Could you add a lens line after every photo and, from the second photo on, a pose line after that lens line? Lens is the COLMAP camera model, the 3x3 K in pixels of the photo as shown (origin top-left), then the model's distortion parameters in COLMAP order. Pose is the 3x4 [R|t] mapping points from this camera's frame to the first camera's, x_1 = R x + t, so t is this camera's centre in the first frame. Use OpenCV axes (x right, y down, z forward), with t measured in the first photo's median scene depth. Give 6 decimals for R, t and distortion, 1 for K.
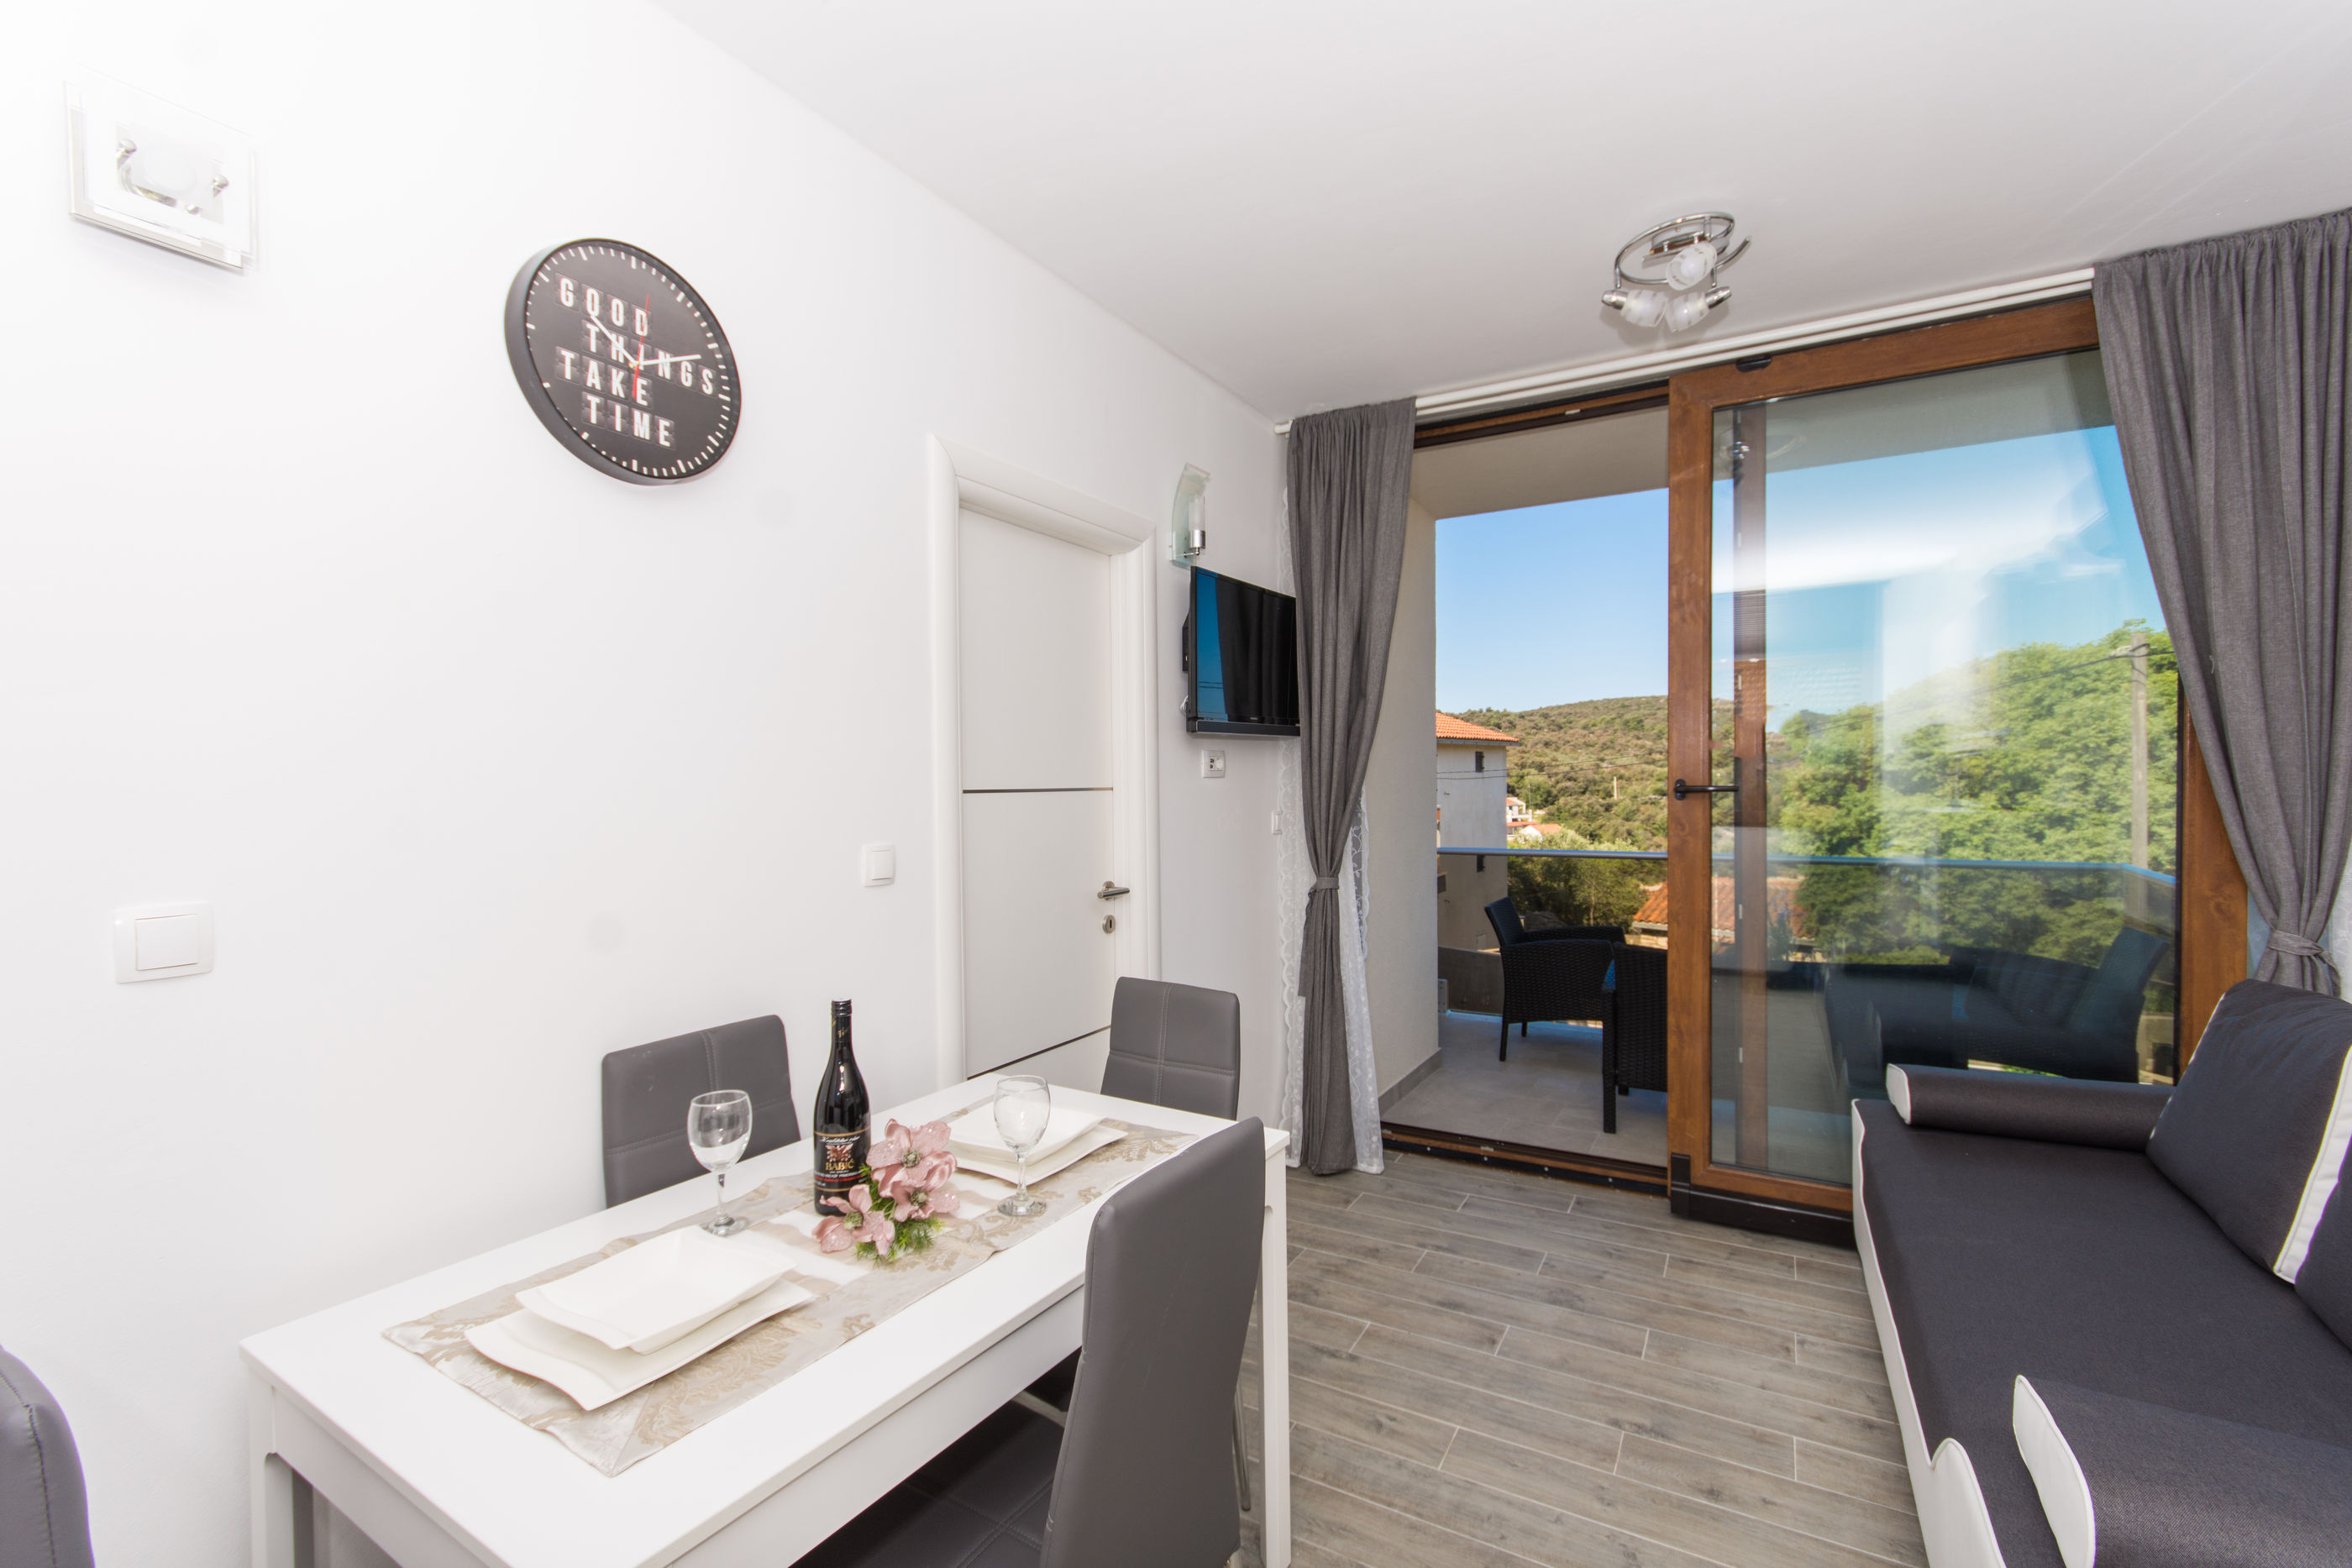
lens RADIAL K [[1030.1, 0, 1166.0], [0, 1030.1, 794.0], [0, 0, 1]] dist [0.000702, -0.002477]
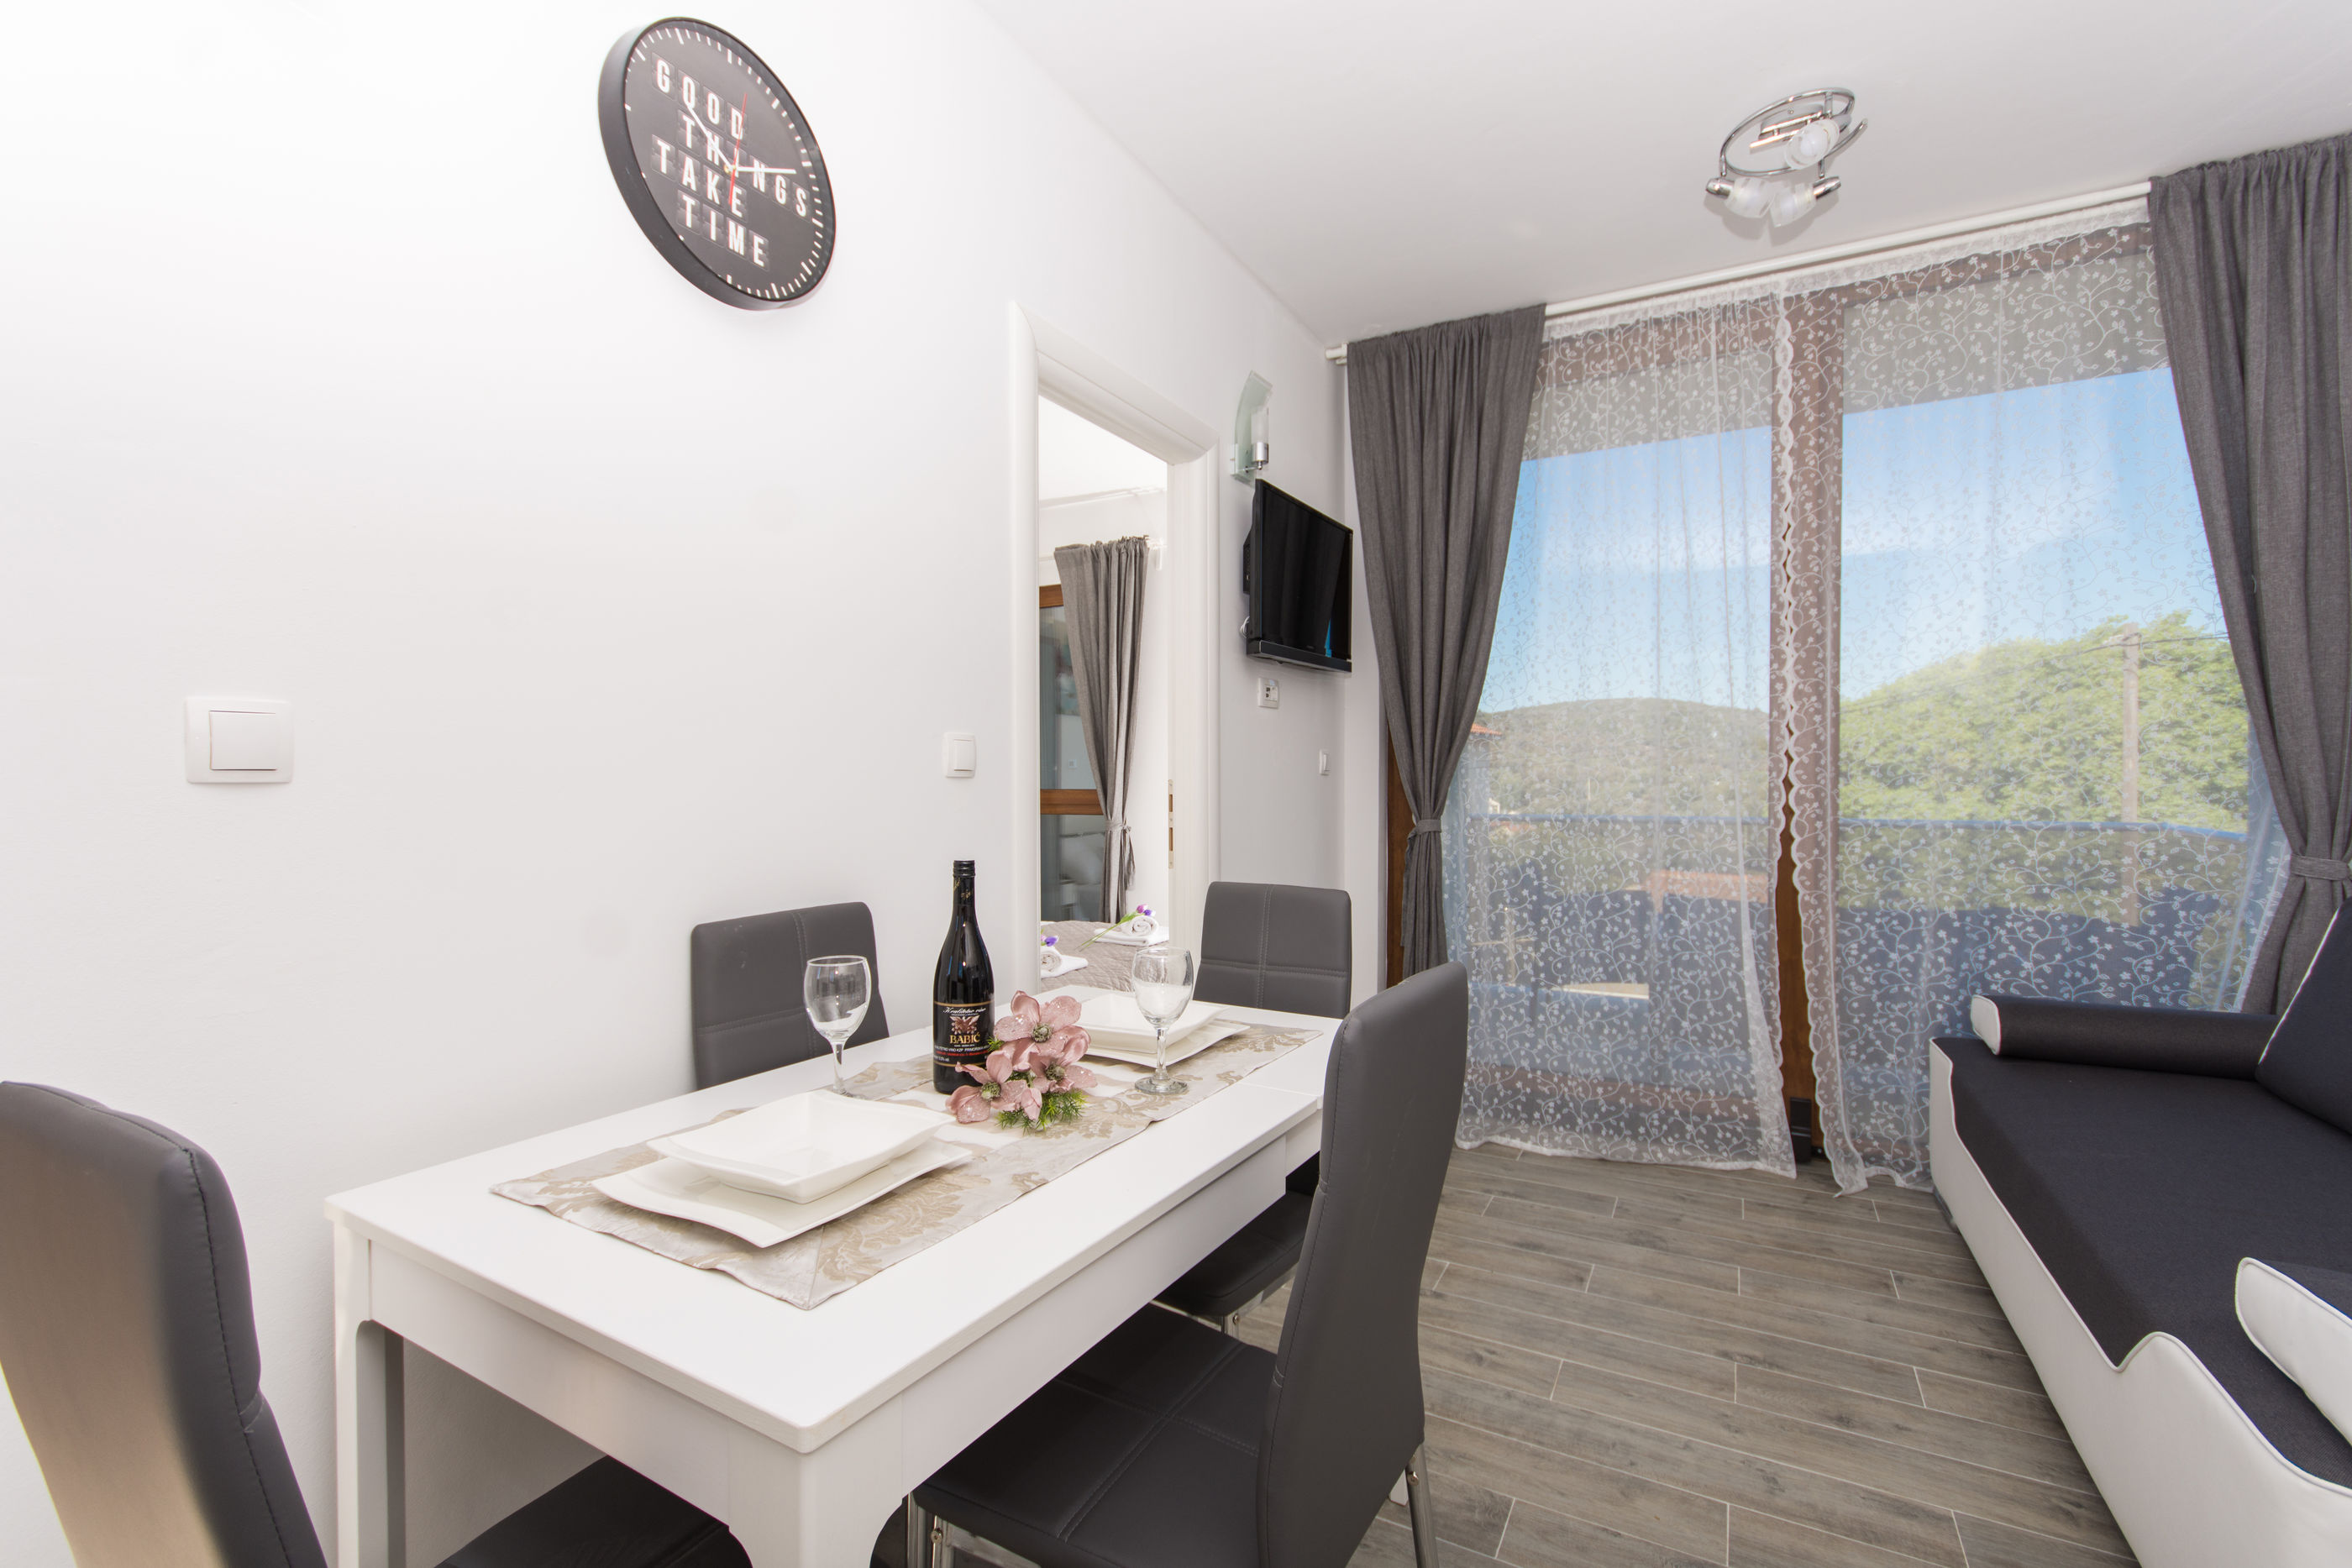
lens RADIAL K [[1030.1, 0, 1156.8], [0, 1030.1, 802.1], [0, 0, 1]] dist [0.000702, -0.002477]
pose [[0.999848, 0.006911, 0.016036, -0.086349], [-0.007033, 0.999947, 0.007550, 0.075772], [-0.015983, -0.007661, 0.999843, 0.046640]]
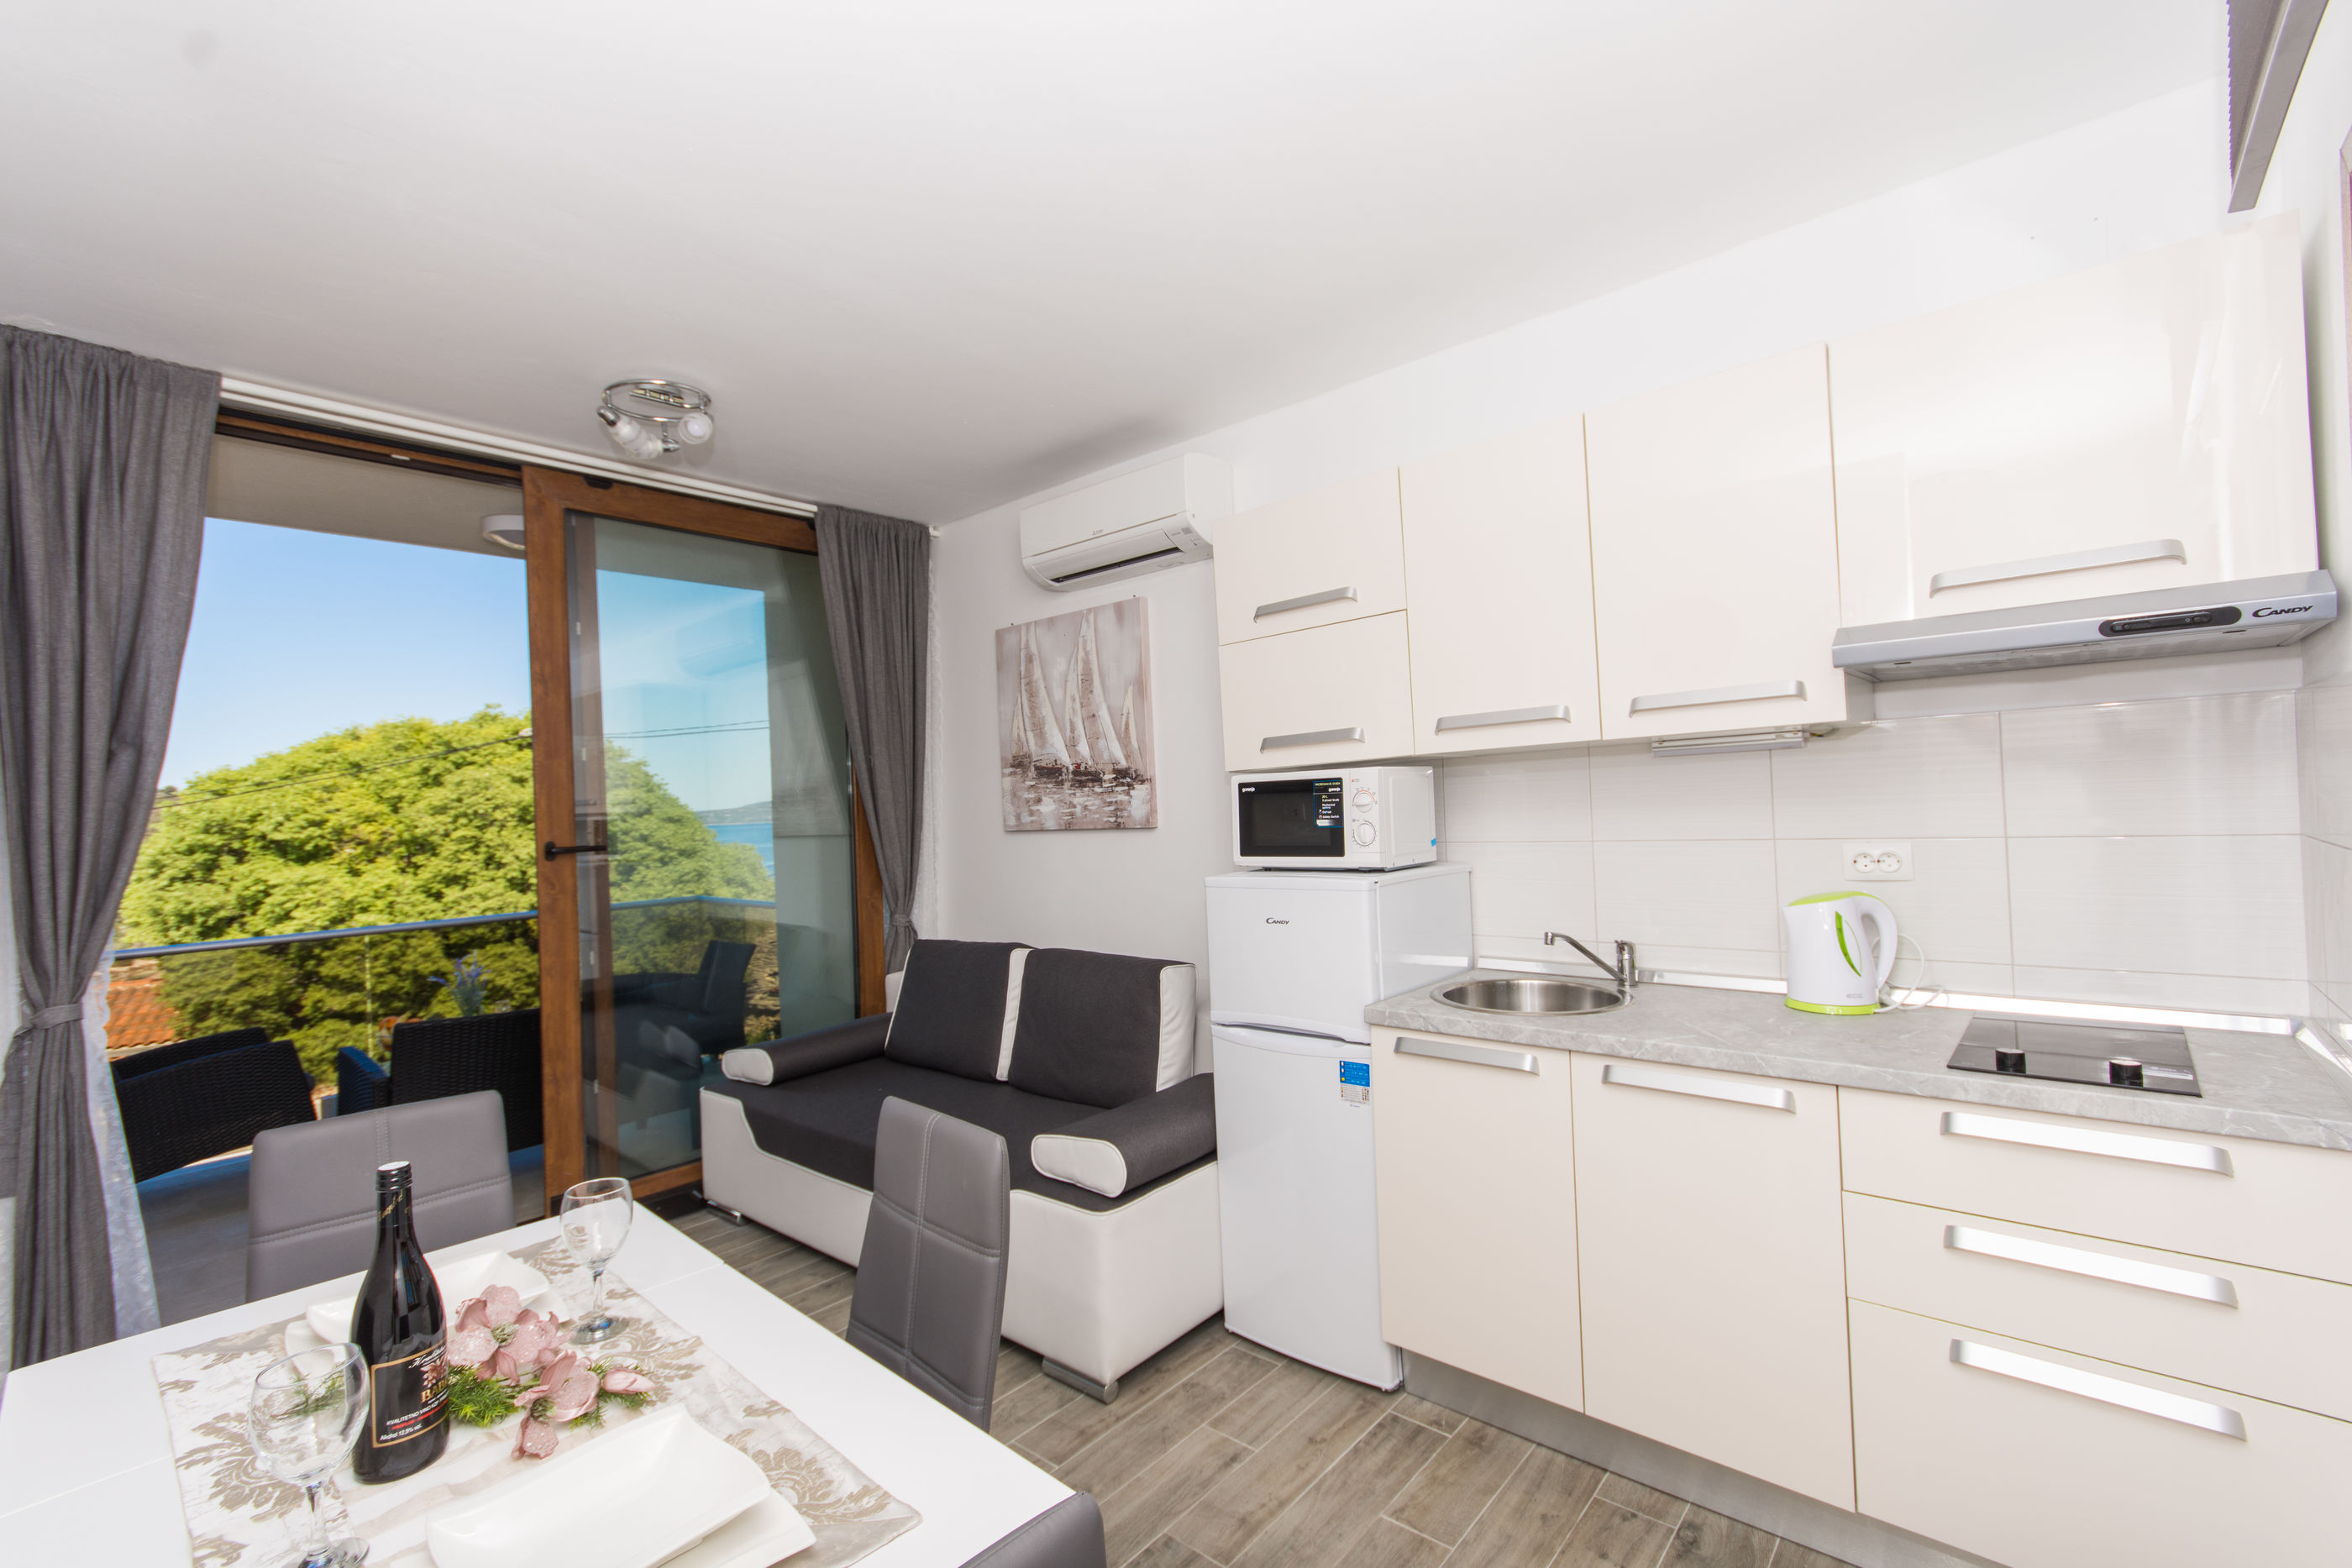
lens RADIAL K [[1030.1, 0, 1196.7], [0, 1030.1, 792.9], [0, 0, 1]] dist [0.000702, -0.002477]
pose [[0.165714, 0.012840, 0.986090, -0.507705], [0.052447, 0.998385, -0.021814, -0.007210], [-0.984778, 0.055333, 0.164773, 0.178349]]
